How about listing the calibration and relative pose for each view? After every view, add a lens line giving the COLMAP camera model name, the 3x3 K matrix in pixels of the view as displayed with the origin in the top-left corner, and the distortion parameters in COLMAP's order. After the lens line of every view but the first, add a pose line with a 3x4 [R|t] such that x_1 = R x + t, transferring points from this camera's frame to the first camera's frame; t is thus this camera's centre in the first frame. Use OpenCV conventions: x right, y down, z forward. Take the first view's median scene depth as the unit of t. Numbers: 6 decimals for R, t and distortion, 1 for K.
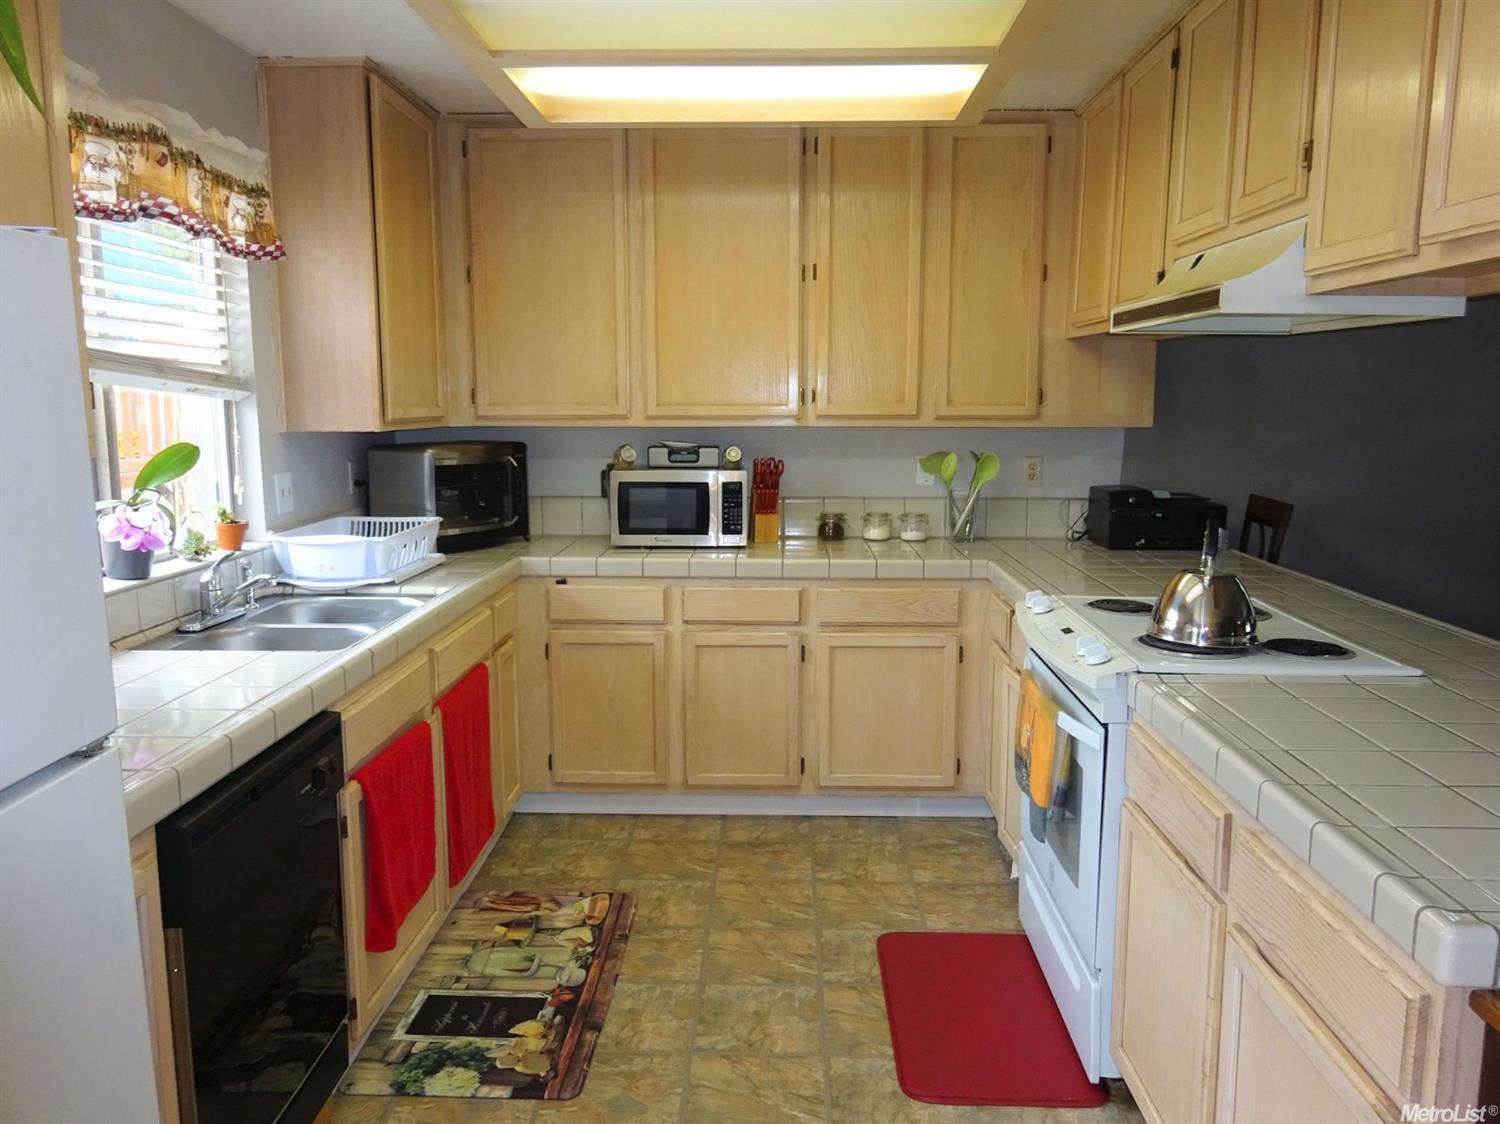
lens RADIAL K [[1102.9, 0, 744.2], [0, 1102.9, 556.2], [0, 0, 1]] dist [0.008473, -0.013839]
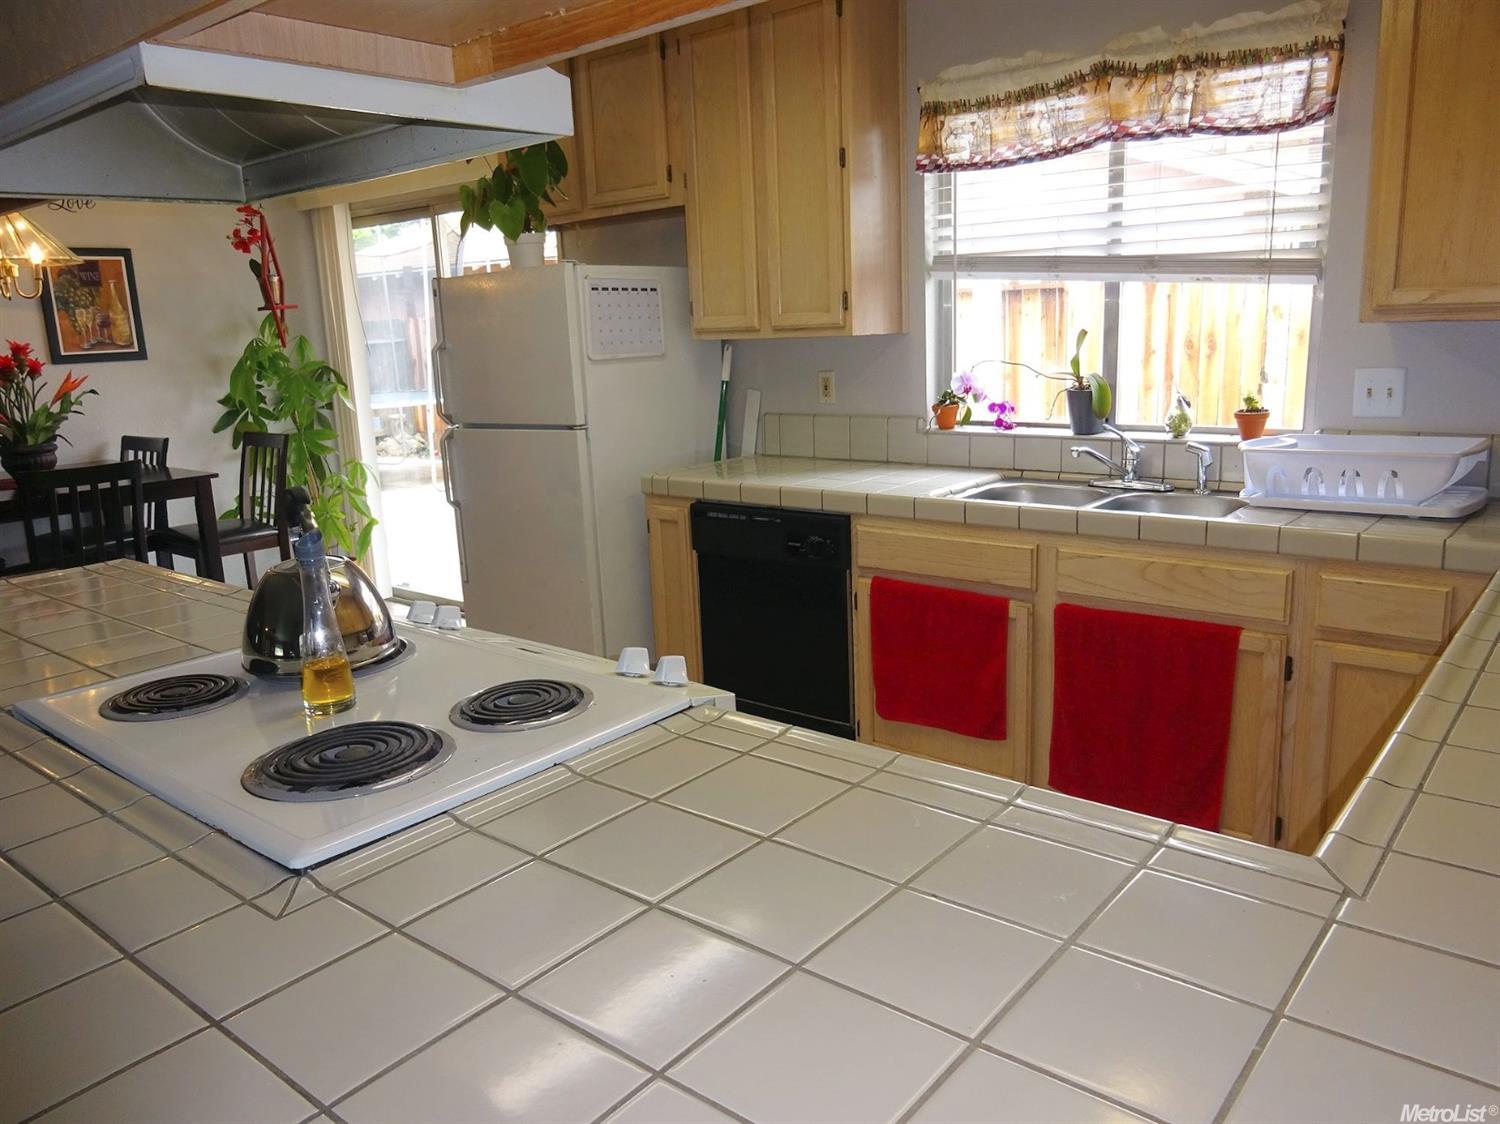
lens RADIAL K [[1102.9, 0, 745.9], [0, 1102.9, 558.5], [0, 0, 1]] dist [0.008473, -0.013839]
pose [[-0.604291, 0.197538, -0.771888, 0.578341], [-0.071461, 0.951437, 0.299433, -0.161712], [0.793552, 0.236105, -0.560829, 1.169104]]
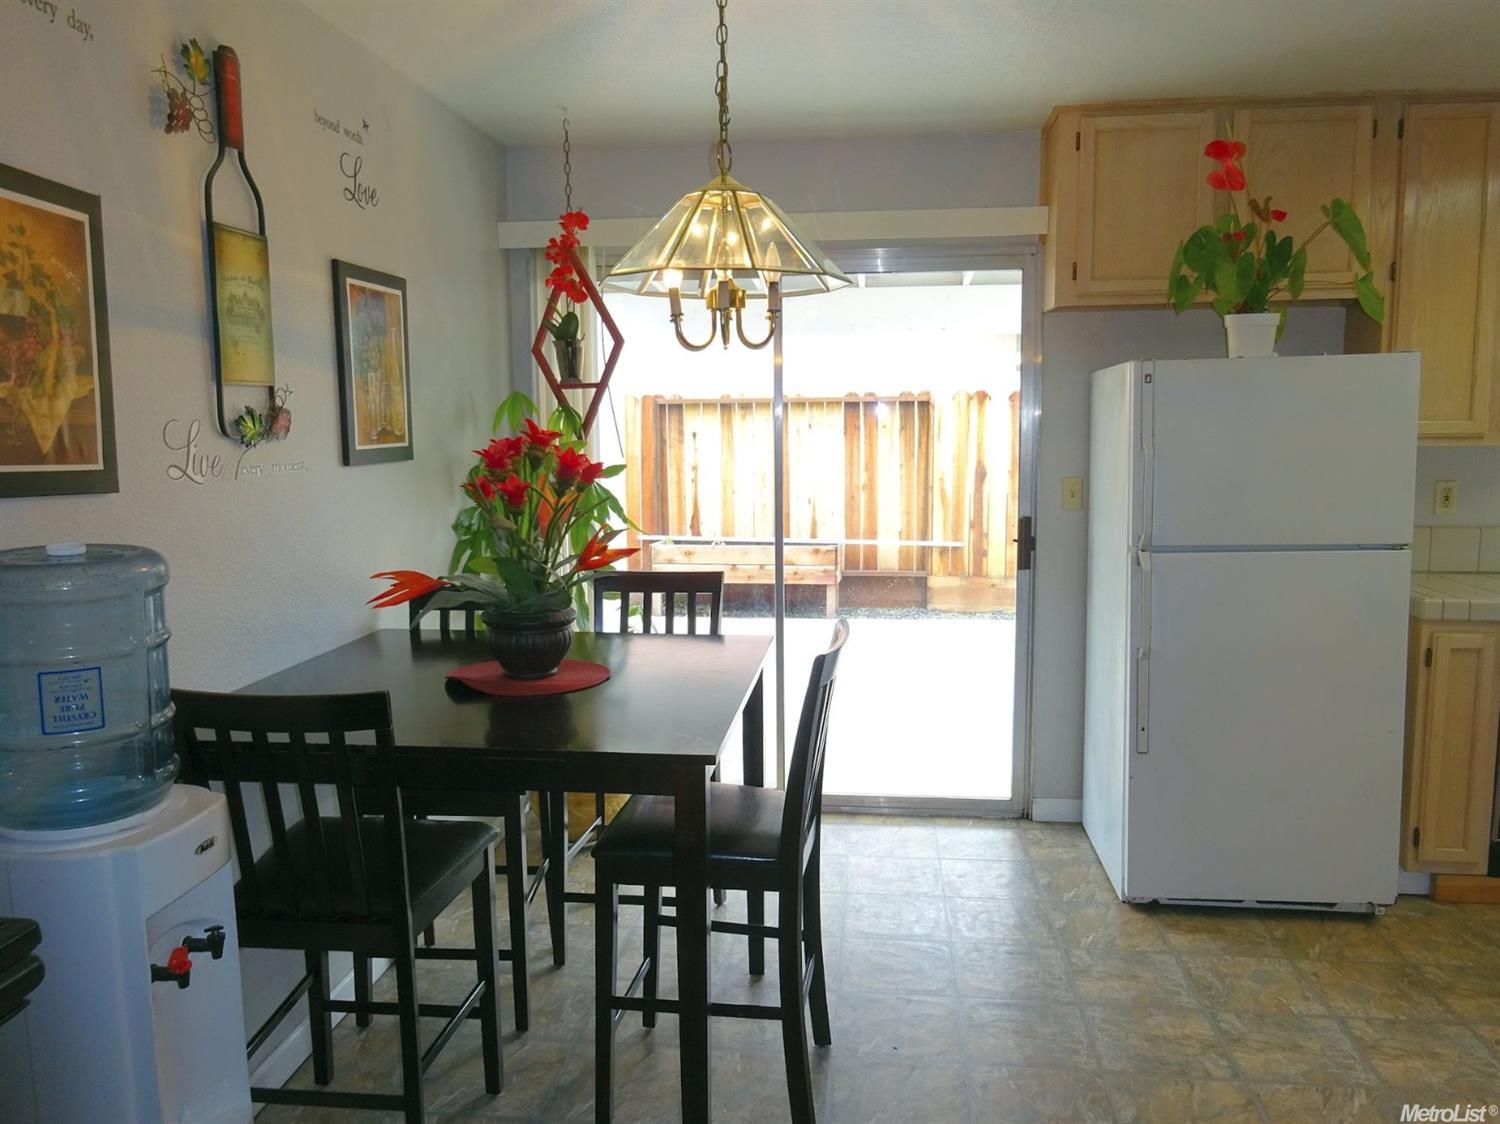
lens RADIAL K [[1102.9, 0, 750.2], [0, 1102.9, 565.7], [0, 0, 1]] dist [0.008473, -0.013839]
pose [[-0.060880, 0.138113, -0.988544, 0.752250], [-0.135157, 0.980118, 0.145260, 0.016111], [0.988952, 0.142452, -0.041002, -0.149441]]
